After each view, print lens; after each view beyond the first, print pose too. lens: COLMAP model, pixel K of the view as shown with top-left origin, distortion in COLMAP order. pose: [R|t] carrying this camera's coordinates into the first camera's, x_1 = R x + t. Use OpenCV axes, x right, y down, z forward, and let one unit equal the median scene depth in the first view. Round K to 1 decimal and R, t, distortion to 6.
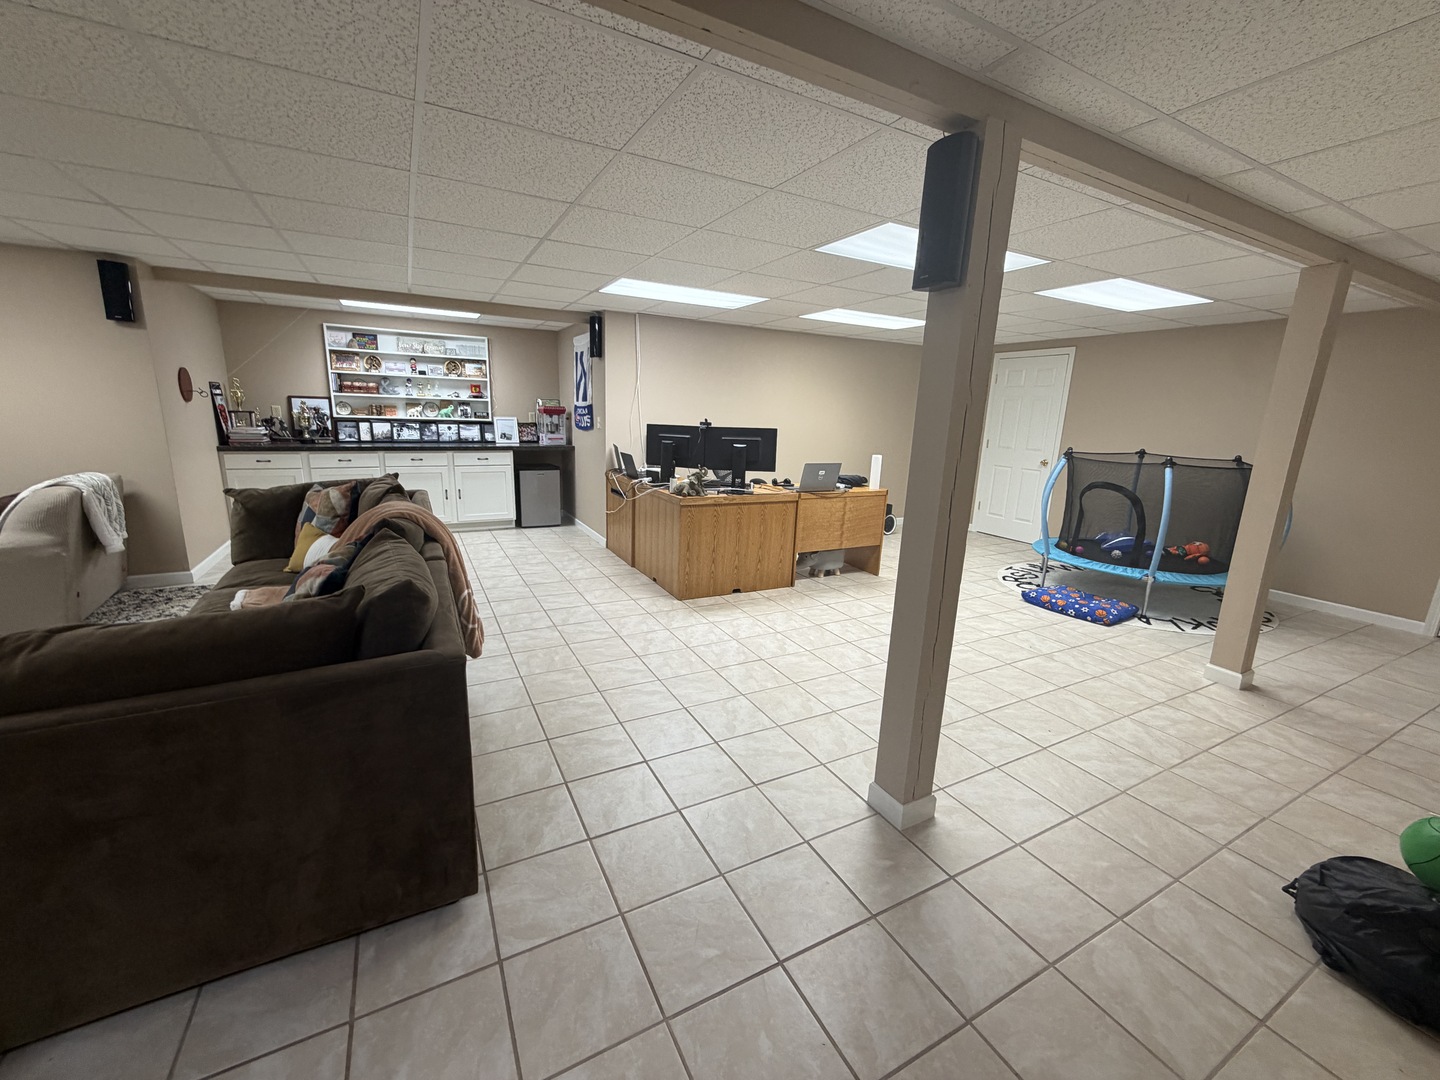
lens RADIAL K [[572.0, 0, 718.3], [0, 572.0, 536.4], [0, 0, 1]] dist [-0.007184, 0.000227]
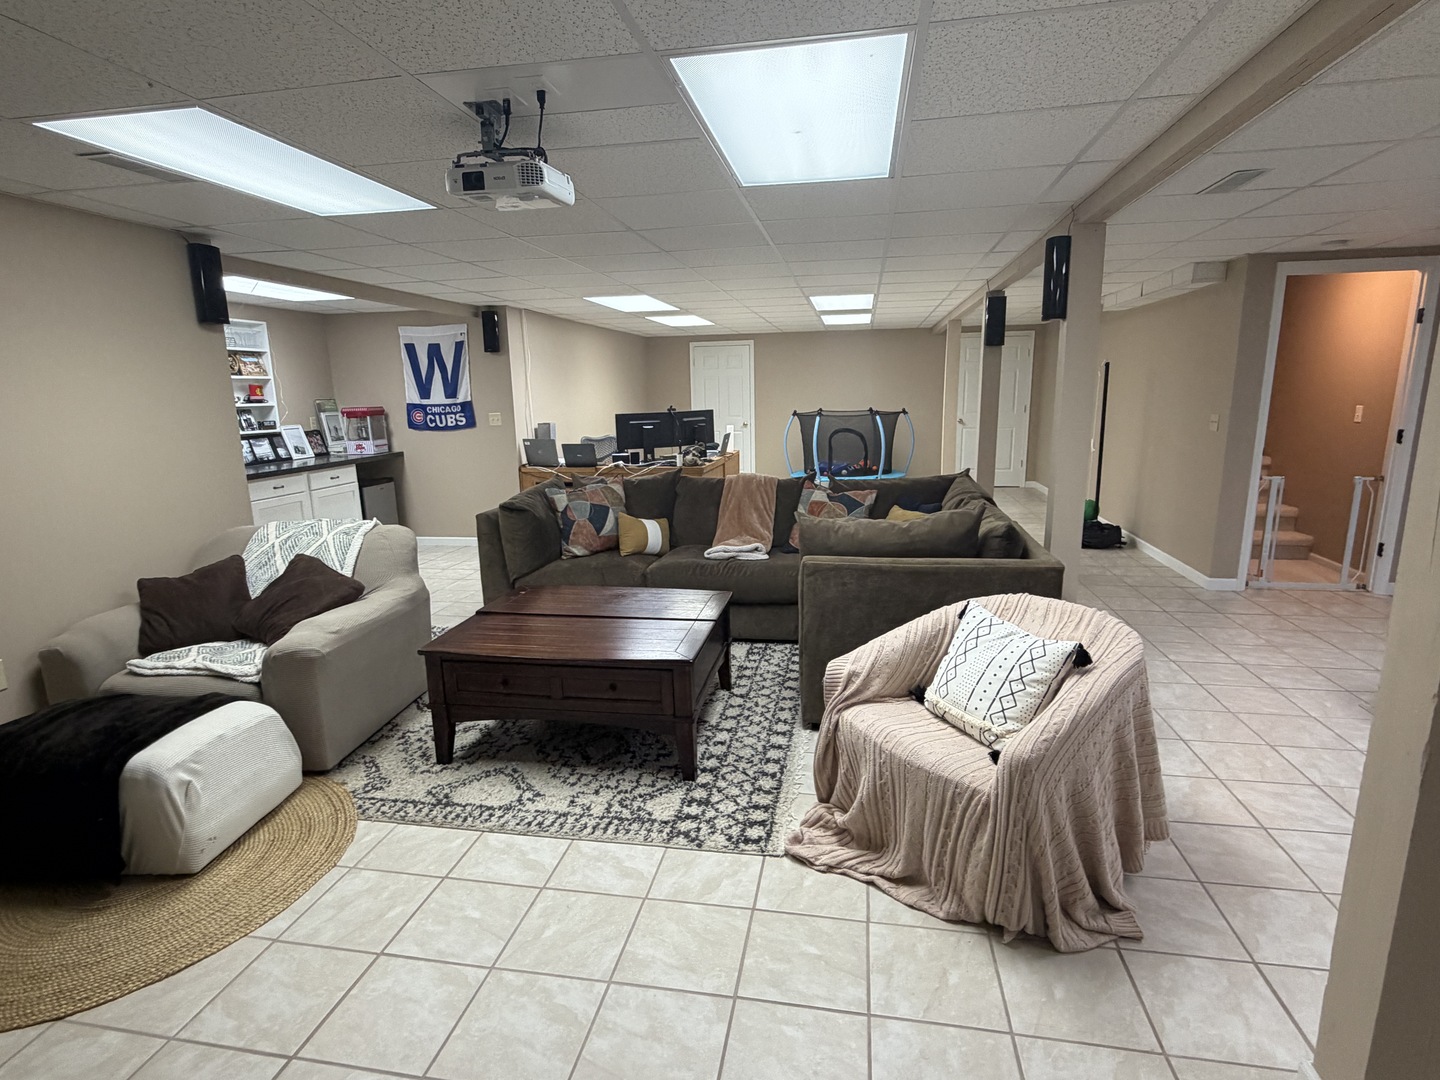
lens RADIAL K [[754.8, 0, 716.0], [0, 754.8, 539.1], [0, 0, 1]] dist [0.005969, 0.000671]
pose [[0.623754, -0.198517, 0.755991, -1.215661], [0.207812, 0.974518, 0.084438, -0.043502], [-0.753488, 0.104436, 0.649114, -0.091971]]
